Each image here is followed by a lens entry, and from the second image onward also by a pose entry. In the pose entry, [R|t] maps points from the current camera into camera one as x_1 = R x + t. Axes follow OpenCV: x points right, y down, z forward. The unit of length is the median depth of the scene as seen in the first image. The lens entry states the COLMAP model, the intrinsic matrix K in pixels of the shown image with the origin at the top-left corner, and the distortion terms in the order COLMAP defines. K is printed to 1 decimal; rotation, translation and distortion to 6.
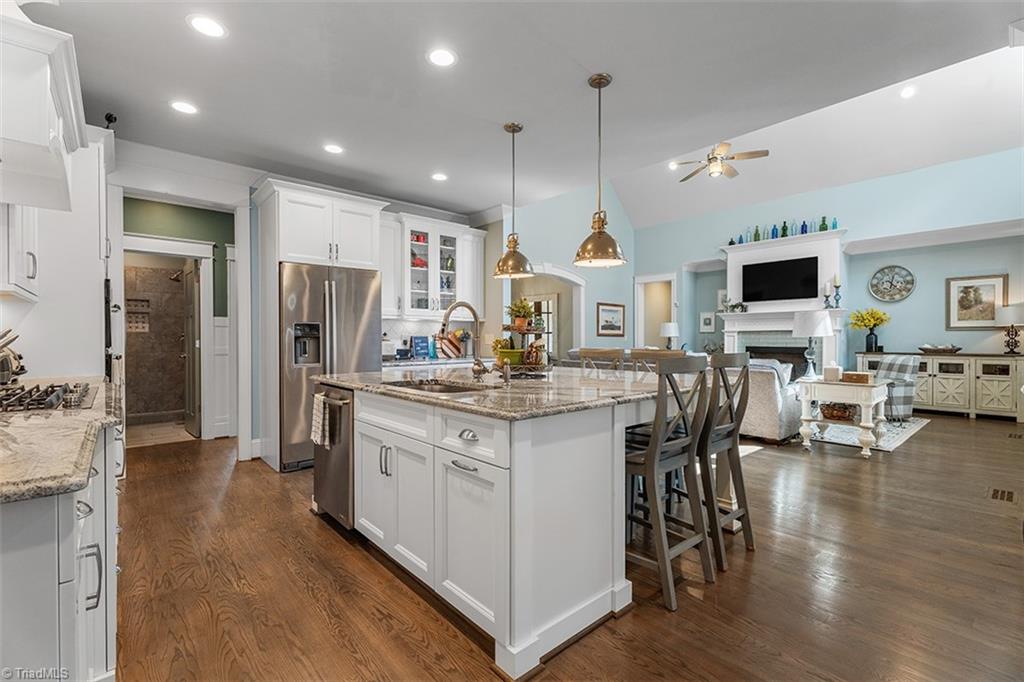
lens RADIAL K [[454.4, 0, 506.3], [0, 454.4, 345.8], [0, 0, 1]] dist [0.000346, -0.000928]
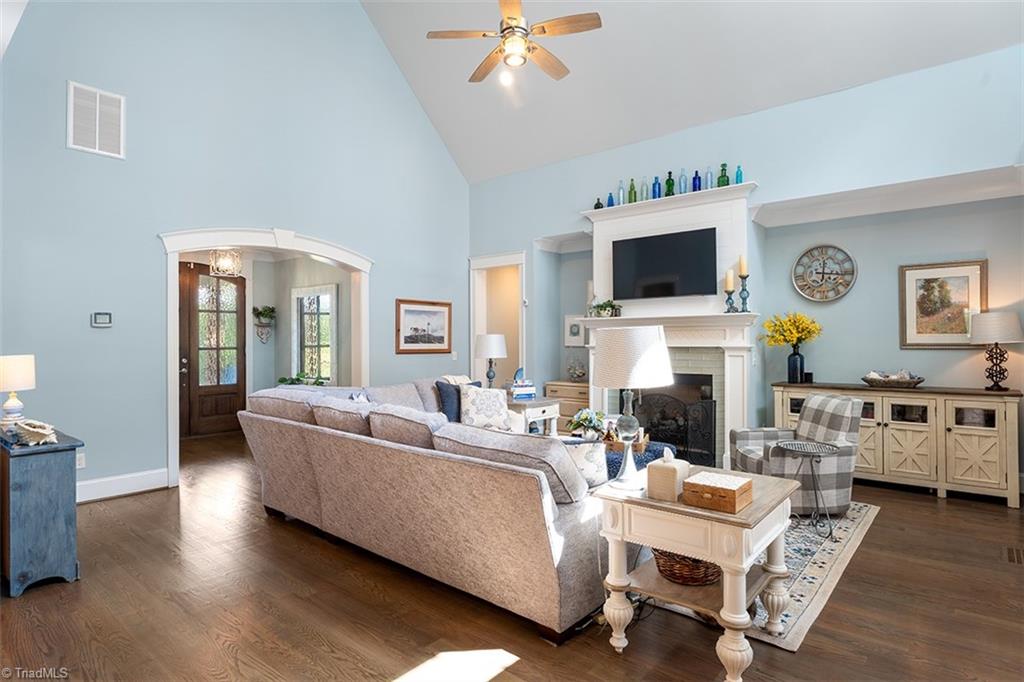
lens RADIAL K [[555.1, 0, 512.0], [0, 555.1, 341.0], [0, 0, 1]] dist [-0.002079, 0.000553]
pose [[0.987135, -0.004149, 0.159837, 0.305827], [0.006395, 0.999888, -0.013545, -0.036343], [-0.159763, 0.014393, 0.987050, 0.318972]]
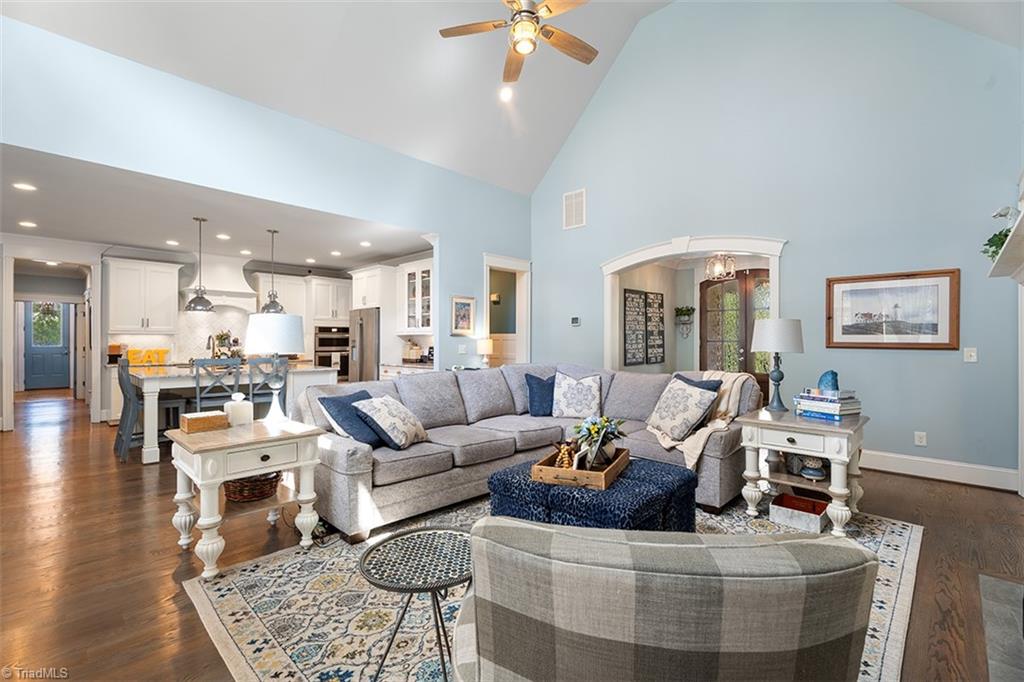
lens RADIAL K [[454.4, 0, 506.3], [0, 454.4, 345.8], [0, 0, 1]] dist [0.000346, -0.000928]
pose [[0.093677, 0.009174, -0.995560, 0.847651], [-0.016099, 0.999841, 0.007699, -0.028564], [0.995472, 0.015306, 0.093810, 0.802615]]
